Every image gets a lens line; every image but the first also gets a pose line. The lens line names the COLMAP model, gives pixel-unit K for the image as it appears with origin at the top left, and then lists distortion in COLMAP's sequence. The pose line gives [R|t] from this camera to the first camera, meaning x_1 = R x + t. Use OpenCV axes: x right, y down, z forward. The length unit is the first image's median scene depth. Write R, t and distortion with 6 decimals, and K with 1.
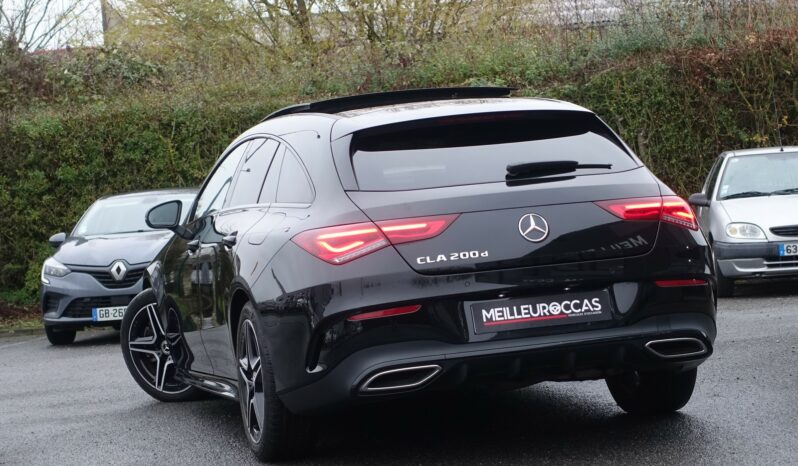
lens RADIAL K [[1977.9, 0, 399.0], [0, 1977.9, 233.0], [0, 0, 1]] dist [-0.014425, -0.255939]
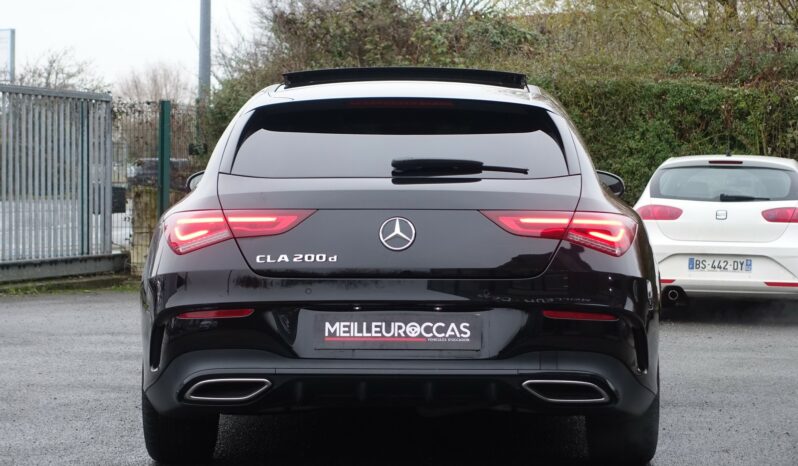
lens RADIAL K [[1977.9, 0, 399.0], [0, 1977.9, 233.0], [0, 0, 1]] dist [-0.014425, -0.255939]
pose [[0.956510, 0.095564, -0.275600, 0.306719], [-0.091287, 0.995421, 0.028338, -0.027646], [0.277047, -0.001947, 0.960855, 0.171166]]
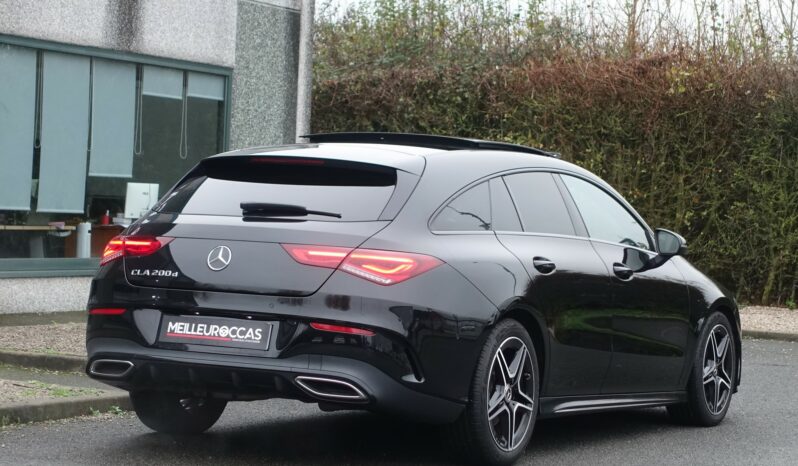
lens RADIAL K [[1977.9, 0, 399.0], [0, 1977.9, 233.0], [0, 0, 1]] dist [-0.014425, -0.255939]
pose [[0.726545, 0.120432, -0.676483, 0.911531], [-0.125850, 0.991189, 0.041295, -0.077127], [0.675496, 0.055132, 0.735300, 0.232868]]
